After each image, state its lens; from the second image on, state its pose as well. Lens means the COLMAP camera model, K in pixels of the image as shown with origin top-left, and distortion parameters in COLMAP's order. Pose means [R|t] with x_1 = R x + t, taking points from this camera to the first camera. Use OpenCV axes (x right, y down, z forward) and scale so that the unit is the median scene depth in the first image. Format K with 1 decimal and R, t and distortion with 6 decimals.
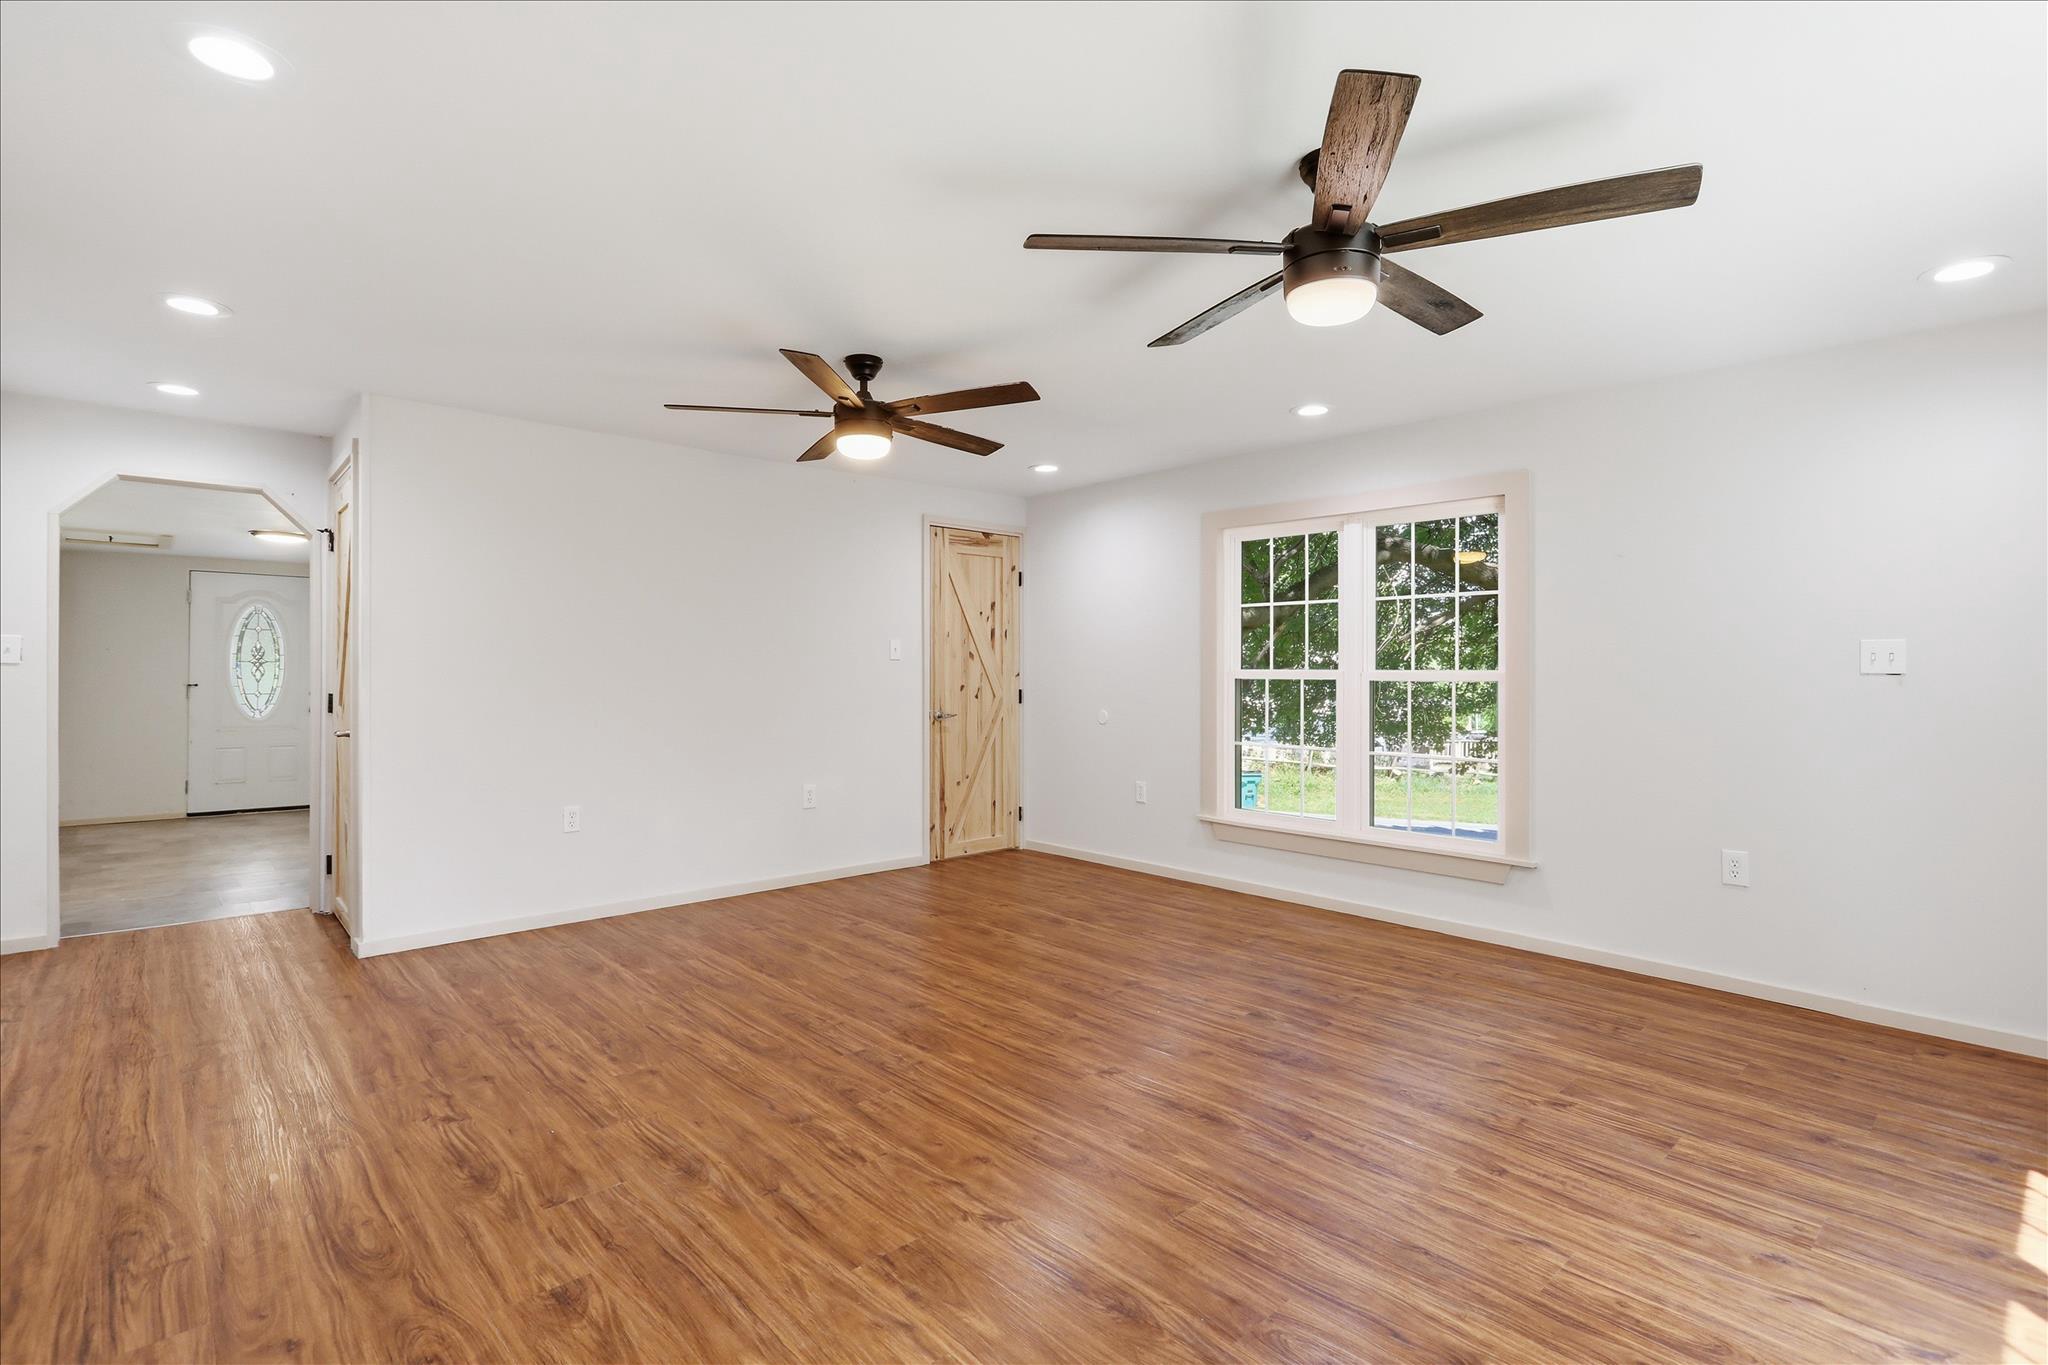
lens RADIAL K [[975.8, 0, 1022.6], [0, 975.8, 674.3], [0, 0, 1]] dist [-0.015498, -0.000017]
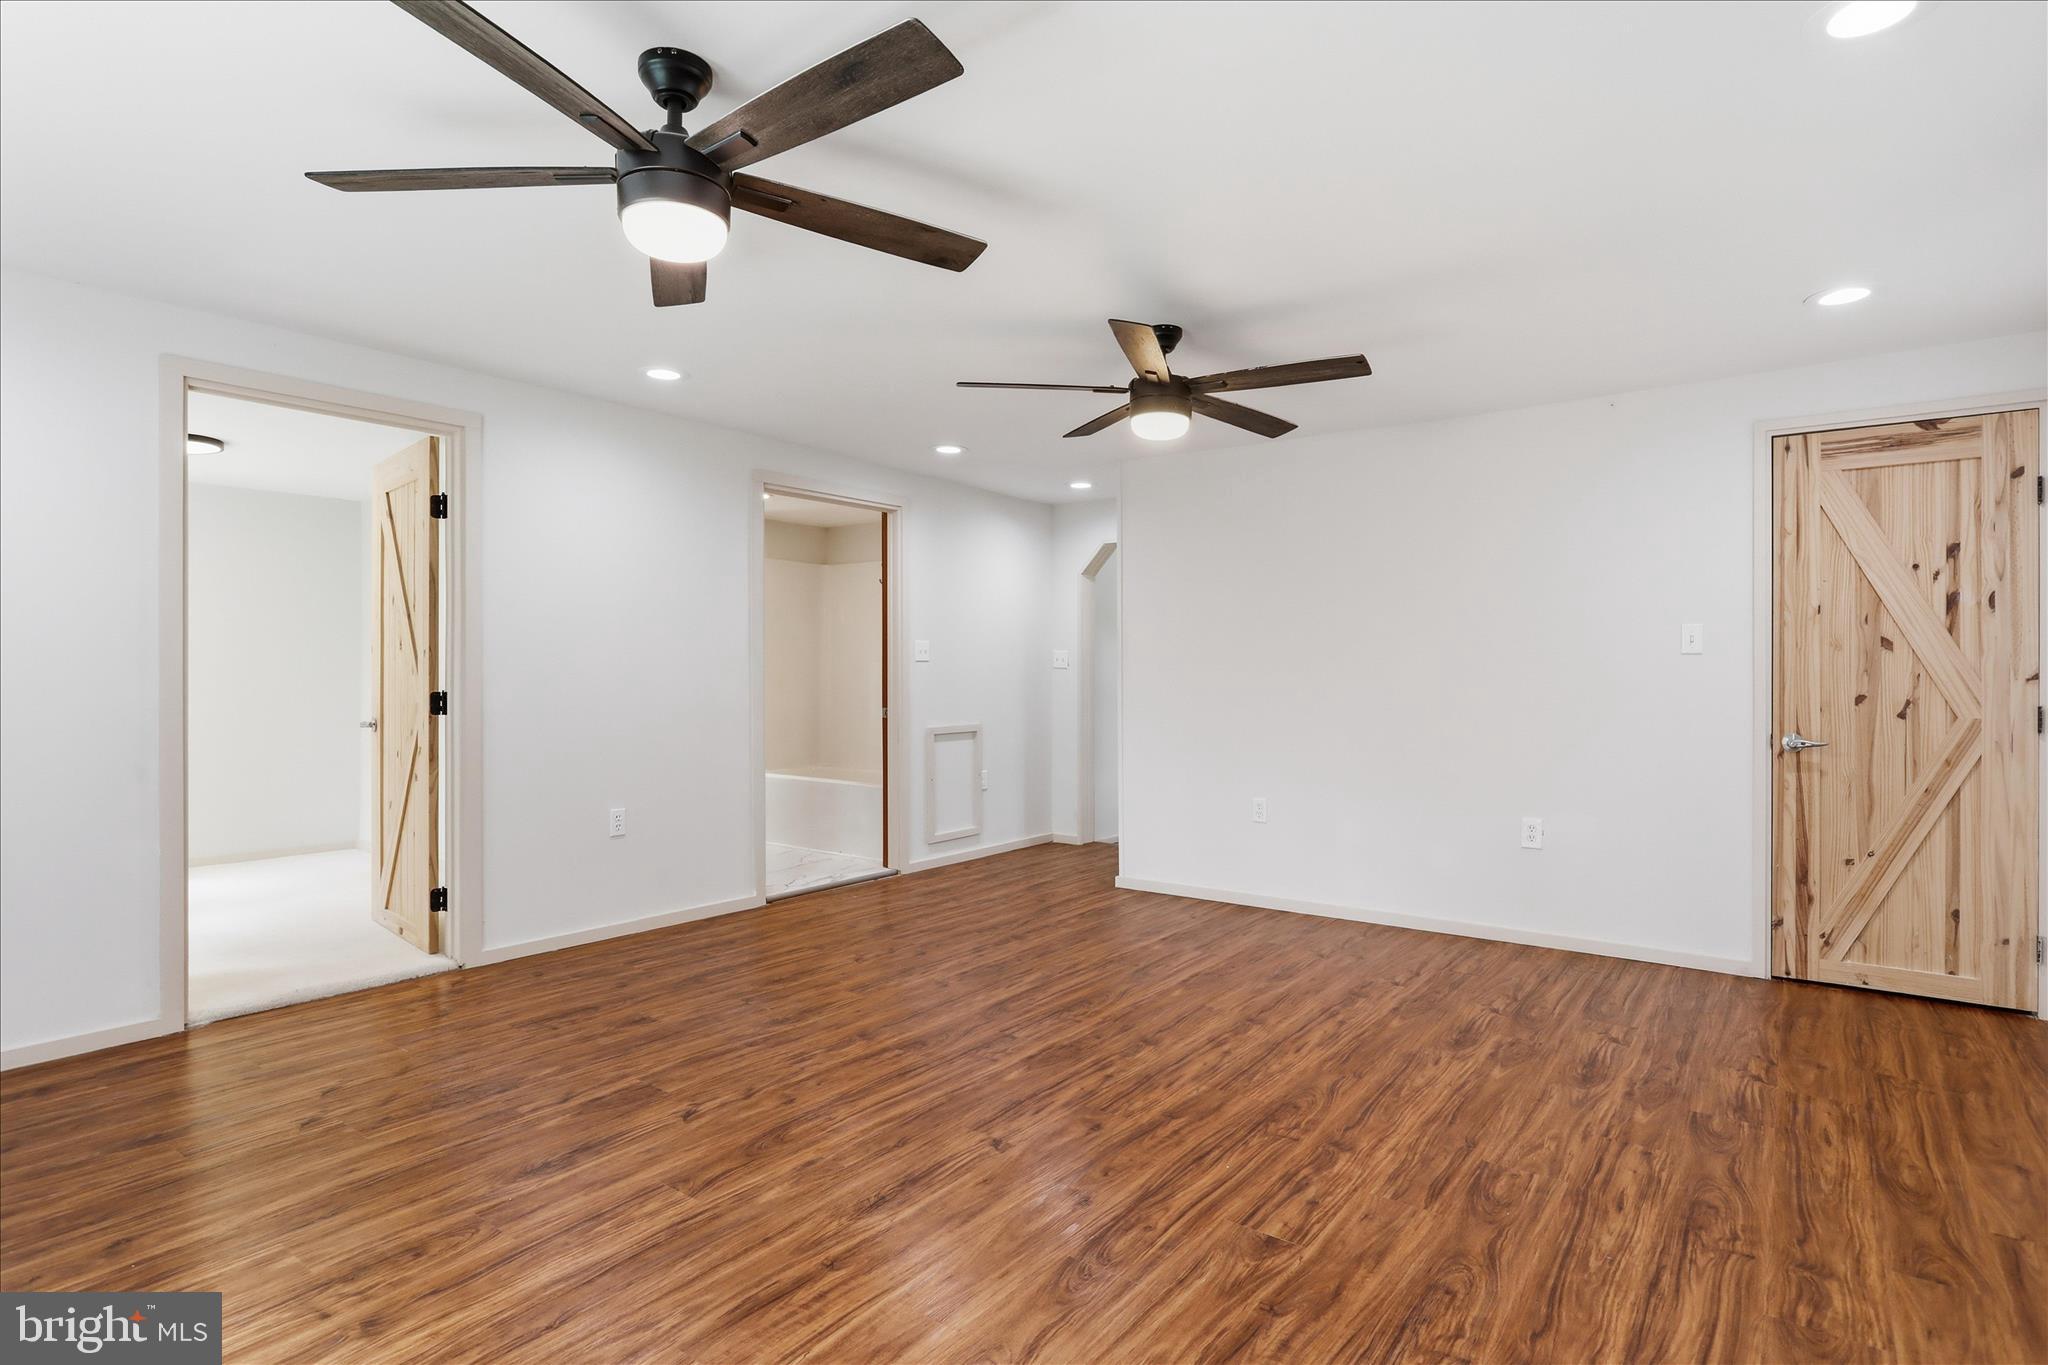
lens RADIAL K [[1029.0, 0, 1025.7], [0, 1029.0, 677.0], [0, 0, 1]] dist [-0.007398, -0.001001]
pose [[0.183169, -0.000863, -0.983081, 0.652858], [-0.003433, 0.999993, -0.001517, 0.004412], [0.983075, 0.003653, 0.183165, 0.580732]]
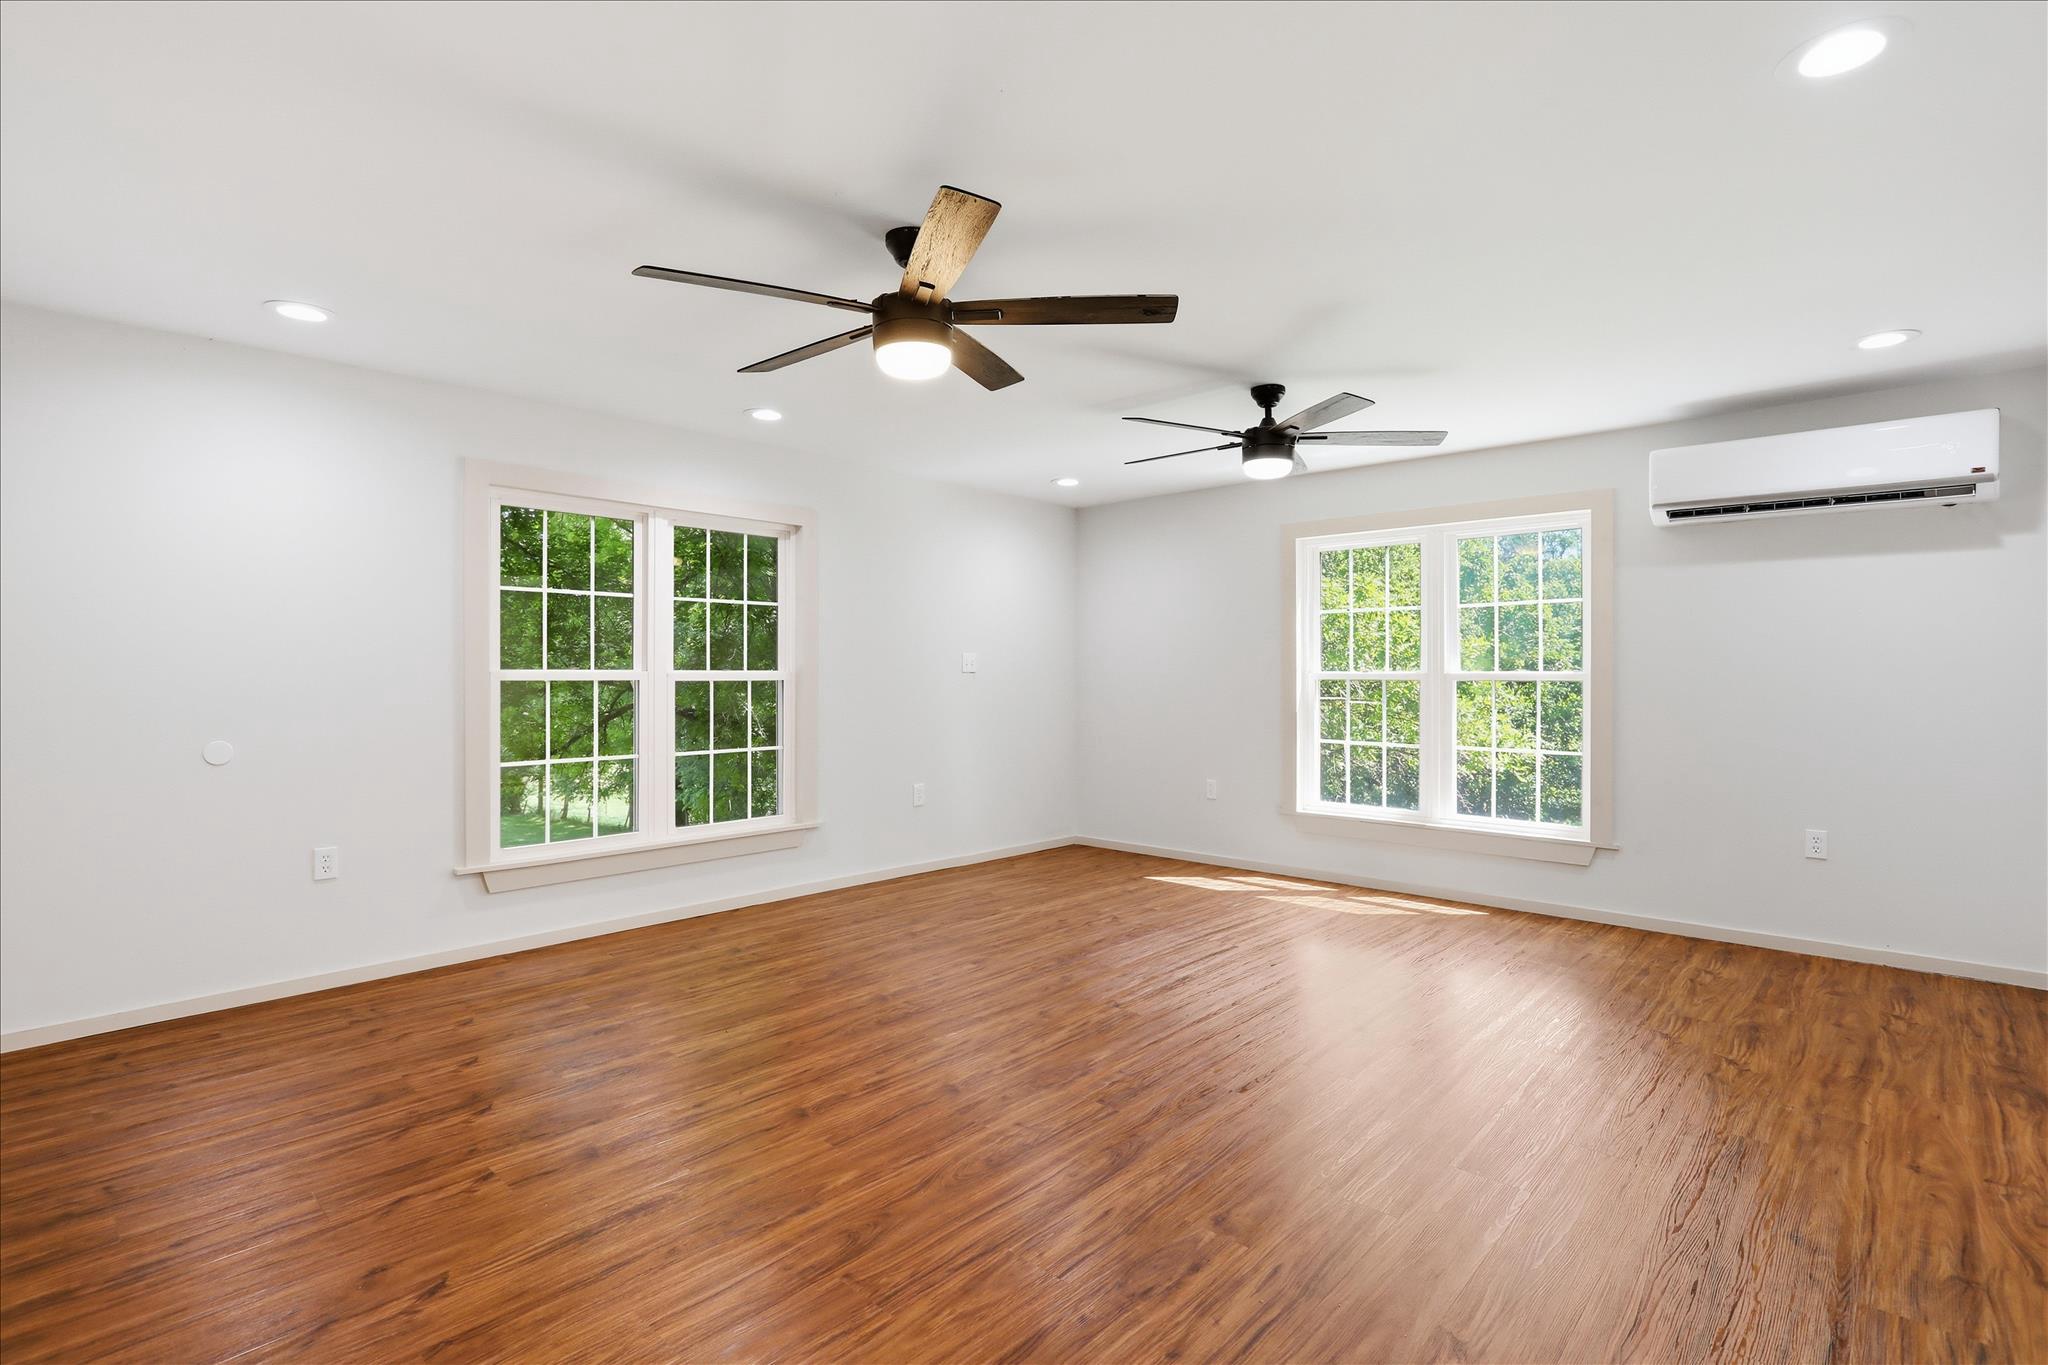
lens RADIAL K [[975.8, 0, 1027.6], [0, 975.8, 676.1], [0, 0, 1]] dist [-0.015498, -0.000017]
pose [[-0.085568, -0.009246, 0.996289, -0.743260], [0.004049, 0.999945, 0.009628, -0.007056], [-0.996324, 0.004858, -0.085526, 0.817342]]
